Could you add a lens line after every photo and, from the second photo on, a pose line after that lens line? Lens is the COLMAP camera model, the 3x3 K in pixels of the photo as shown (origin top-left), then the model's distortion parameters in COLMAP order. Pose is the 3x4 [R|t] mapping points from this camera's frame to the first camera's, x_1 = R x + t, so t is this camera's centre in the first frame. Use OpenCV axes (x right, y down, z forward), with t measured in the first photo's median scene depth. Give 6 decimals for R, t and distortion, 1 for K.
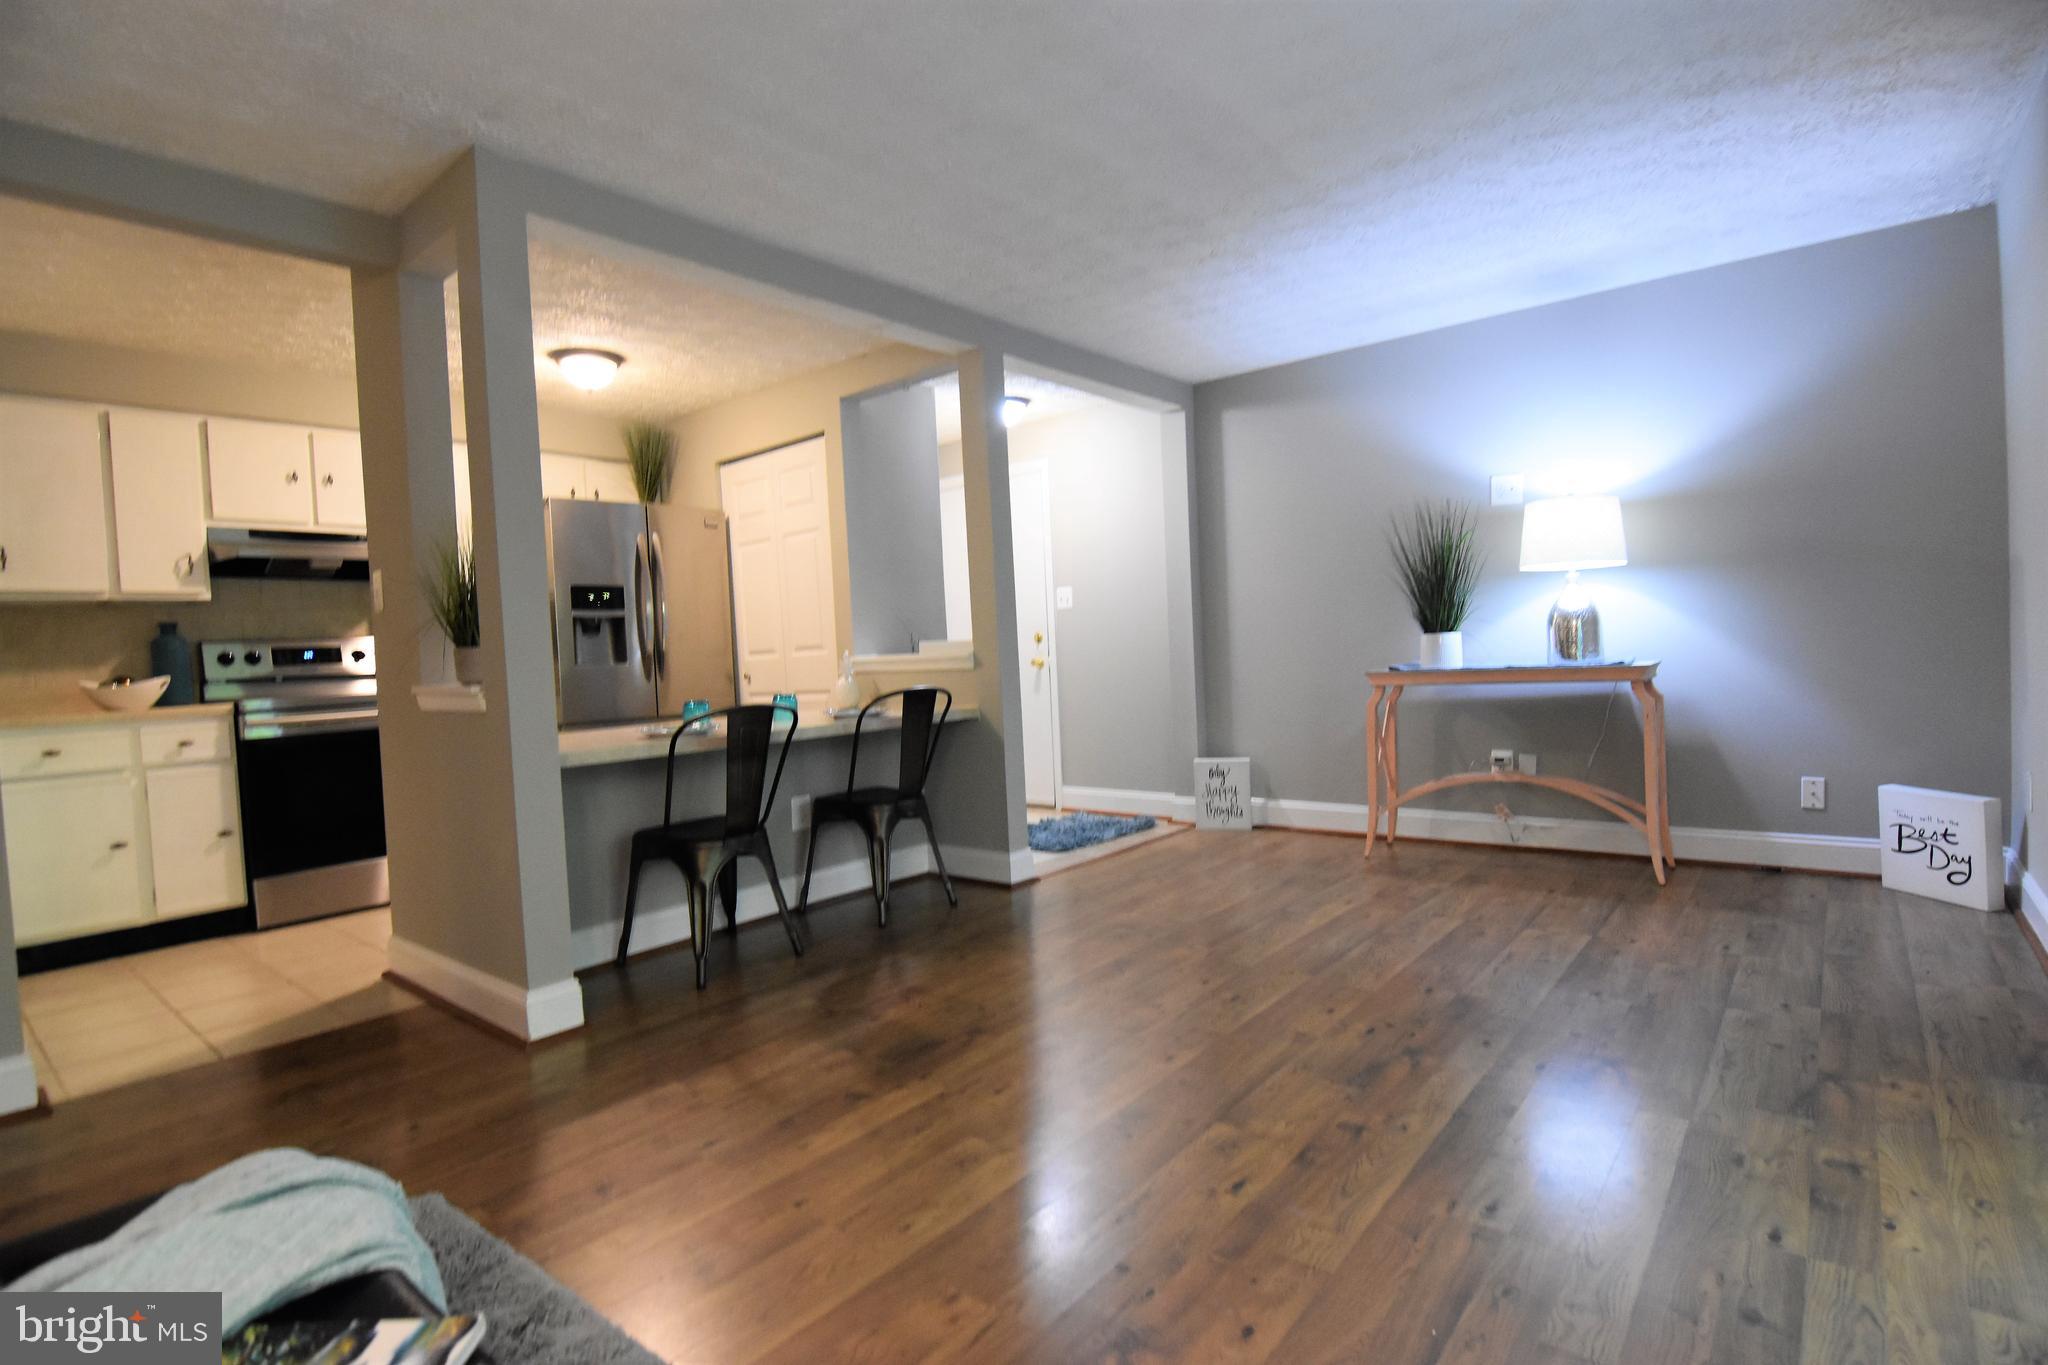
lens RADIAL K [[995.6, 0, 1029.7], [0, 995.6, 679.2], [0, 0, 1]] dist [-0.002895, -0.011325]
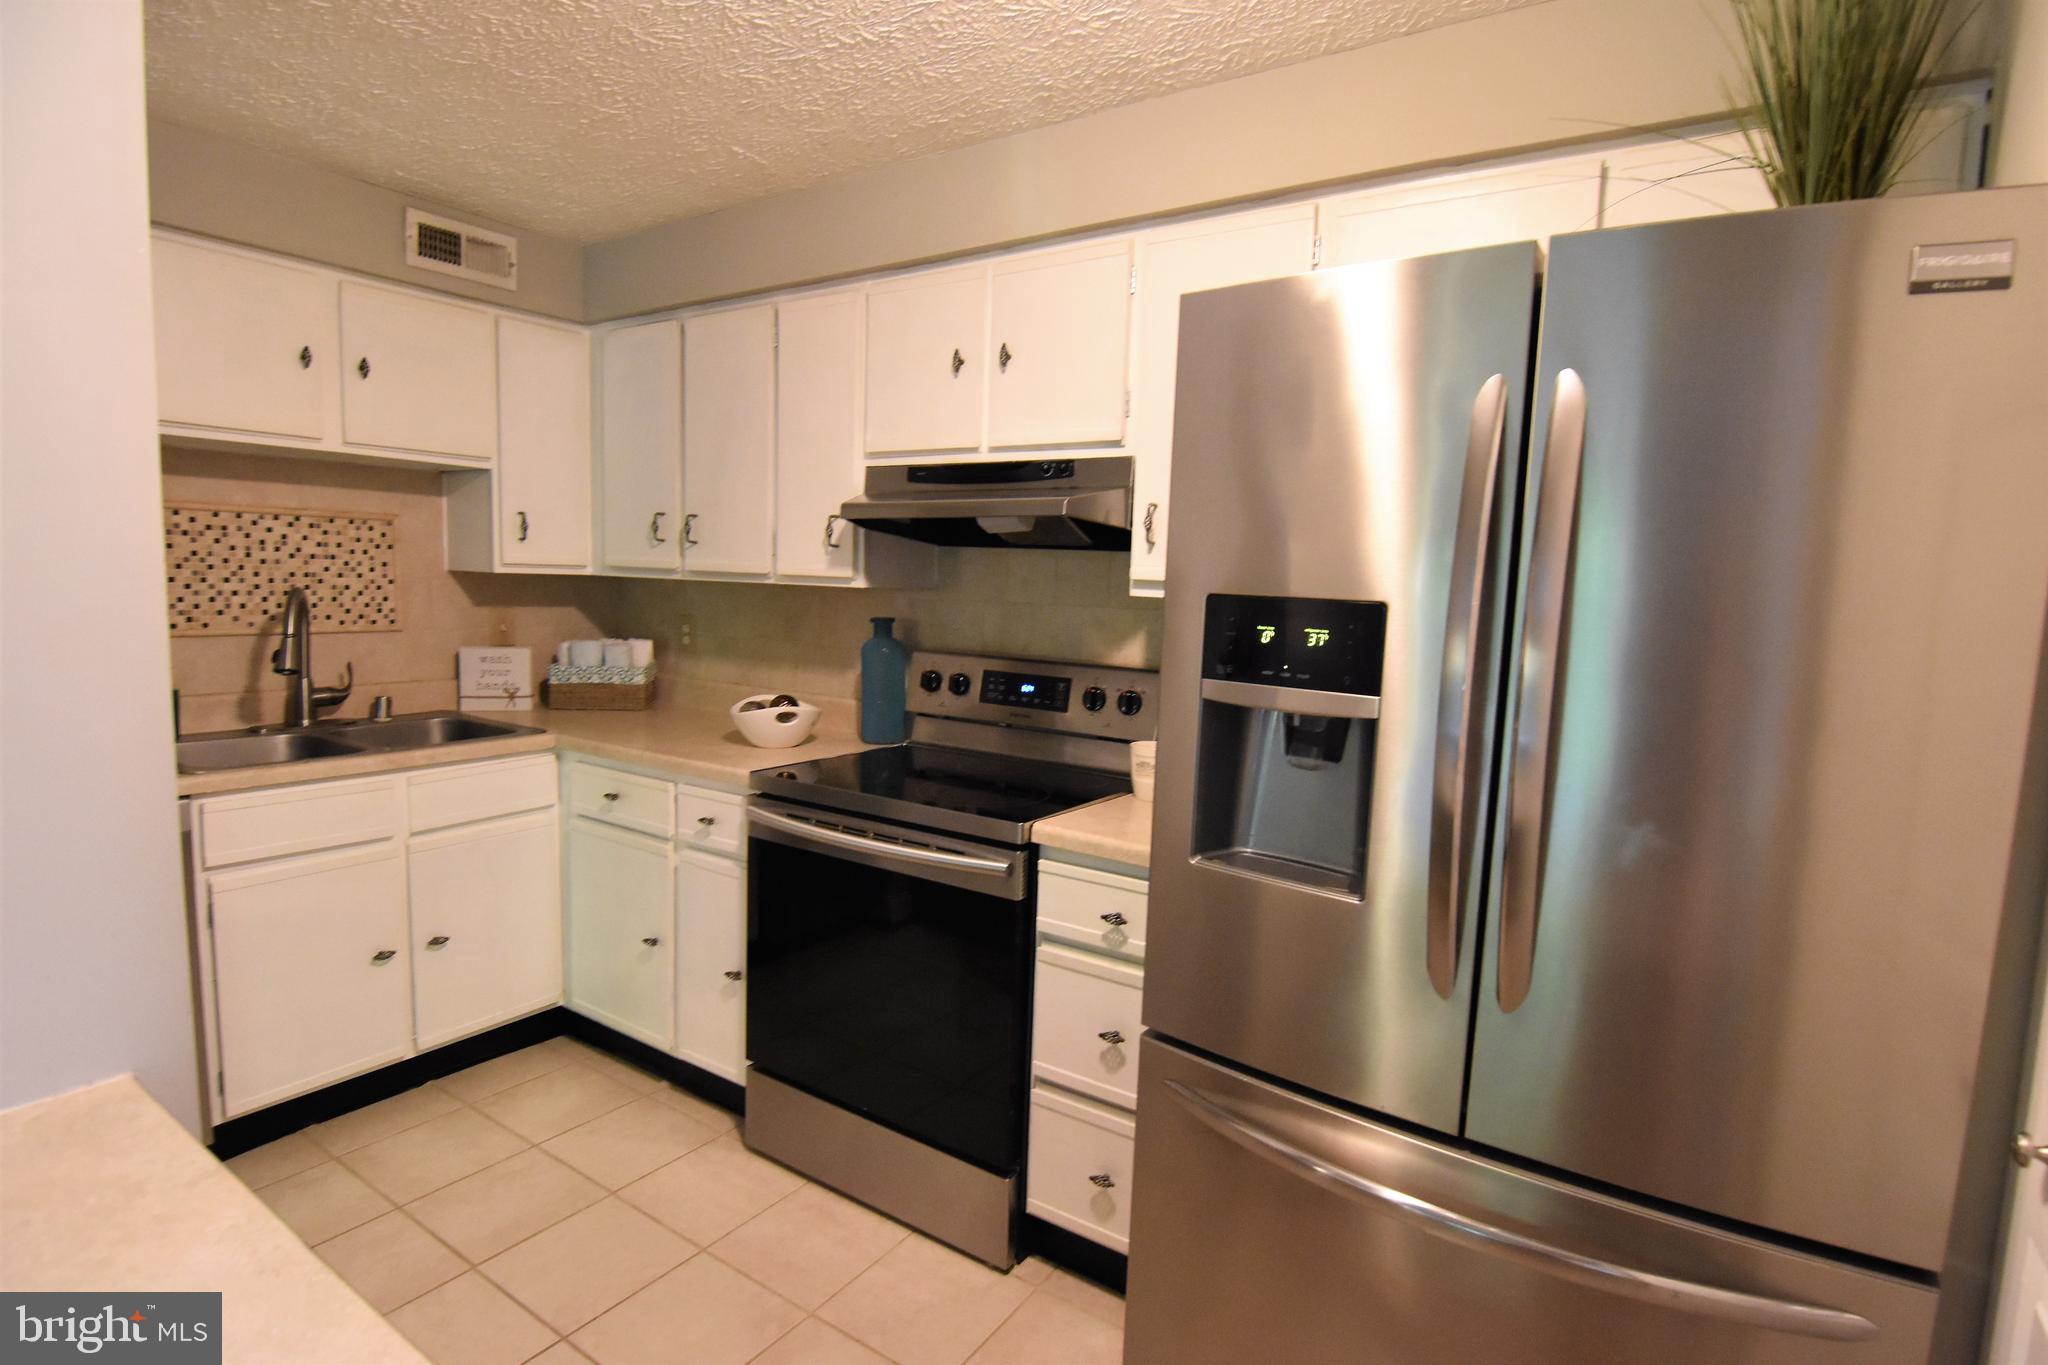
lens RADIAL K [[1026.2, 0, 1031.5], [0, 1026.2, 682.7], [0, 0, 1]] dist [-0.000873, -0.016793]
pose [[0.096886, 0.155457, -0.983080, -0.190052], [-0.069342, 0.986381, 0.149145, -0.130141], [0.992877, 0.053719, 0.106347, 1.081798]]
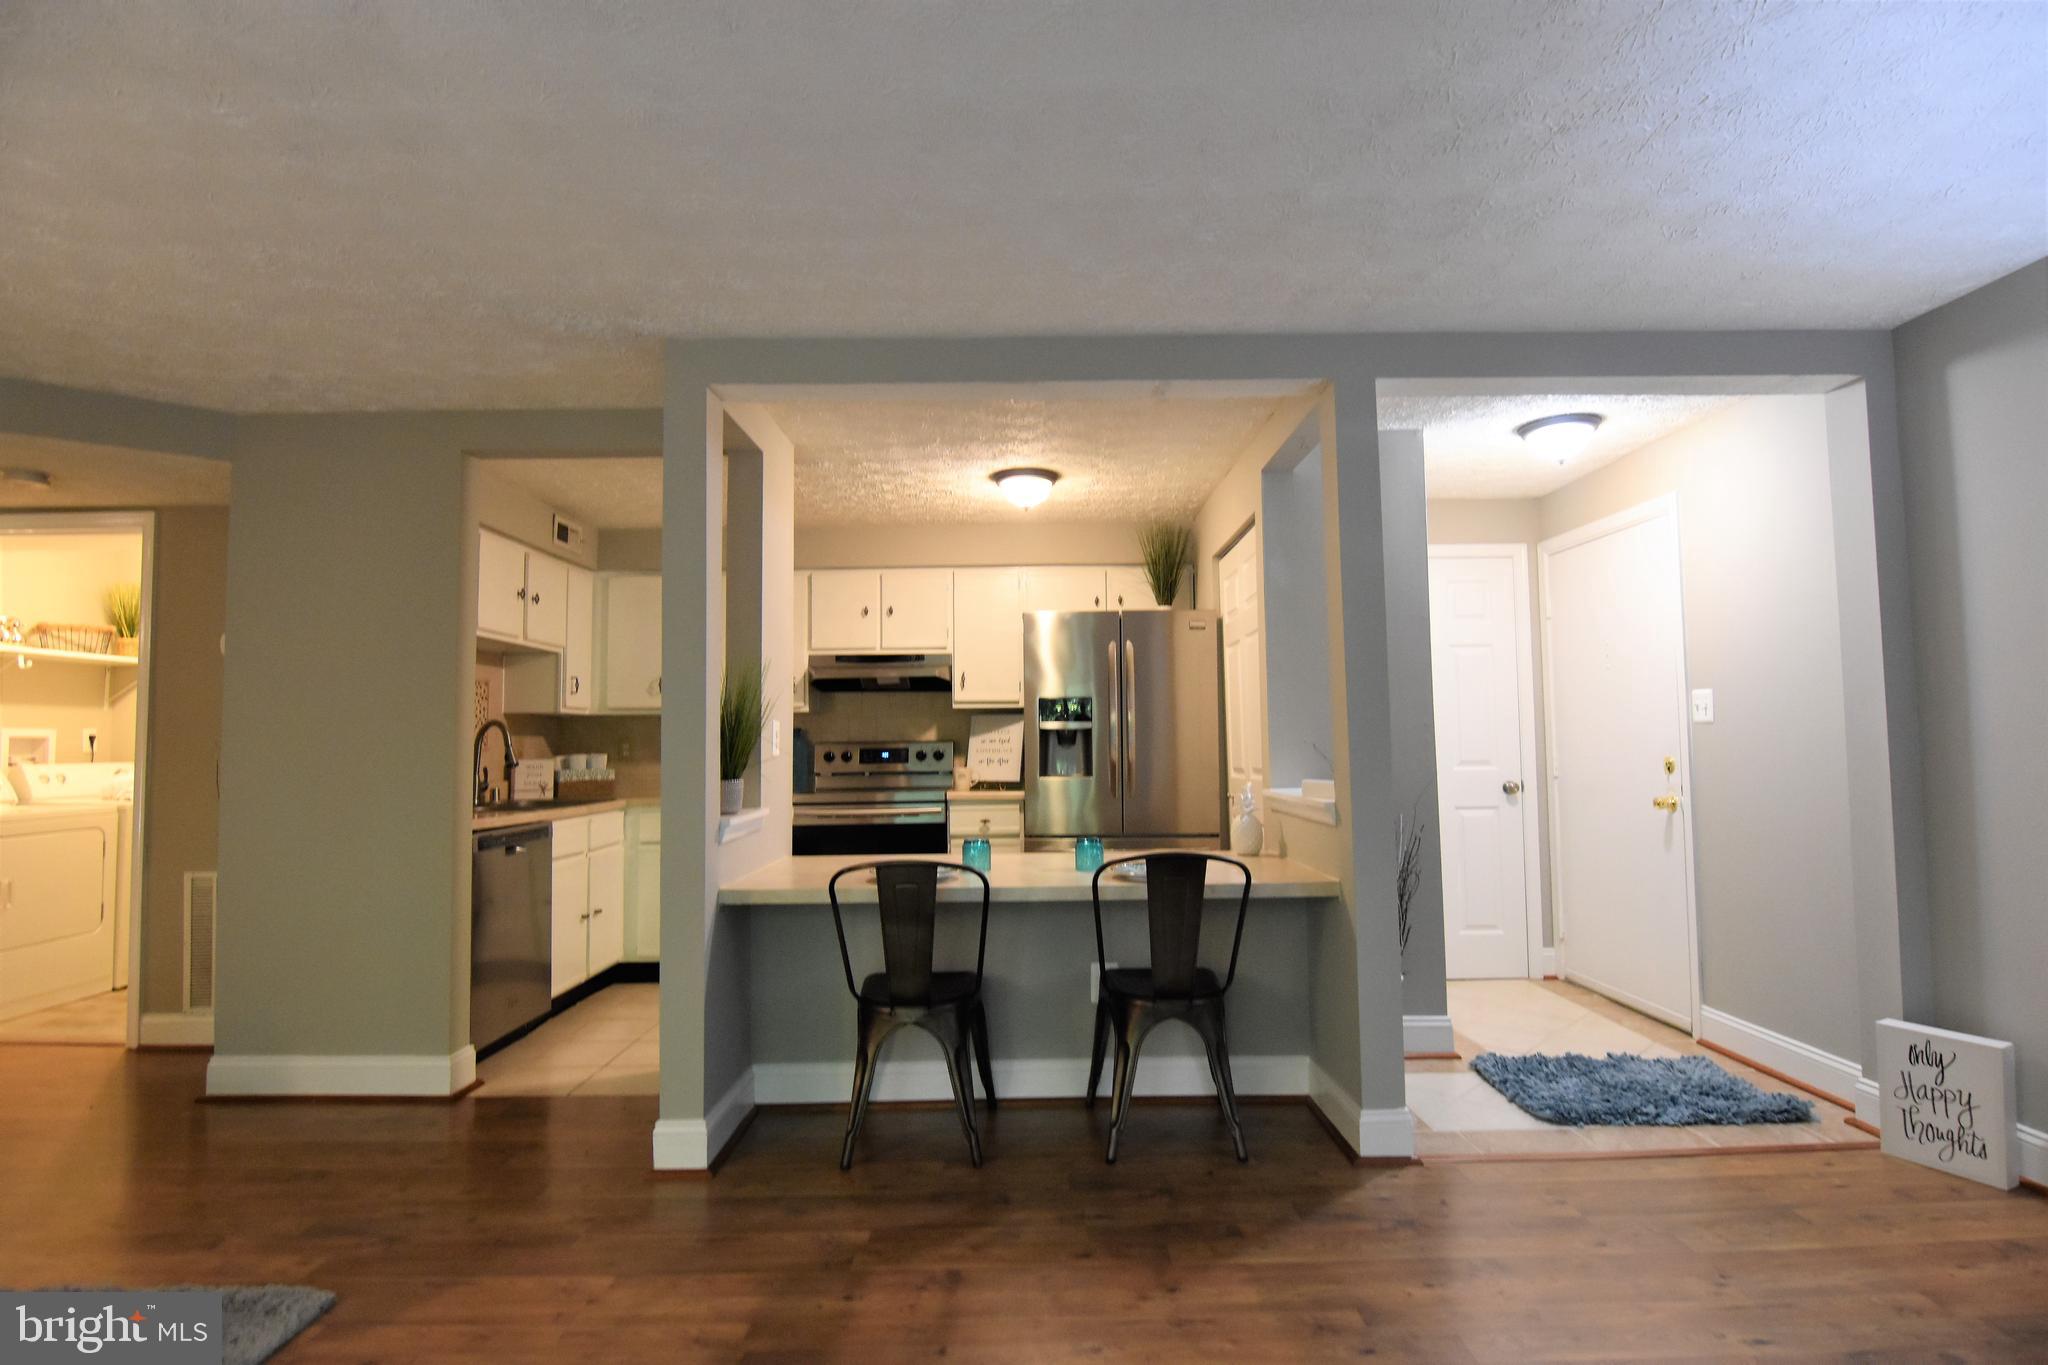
lens RADIAL K [[995.6, 0, 1029.7], [0, 995.6, 679.2], [0, 0, 1]] dist [-0.002895, -0.011325]
pose [[0.645611, -0.009838, -0.763603, 0.364823], [-0.041668, 0.997974, -0.048087, -0.075558], [0.762529, 0.062864, 0.643893, 0.396460]]
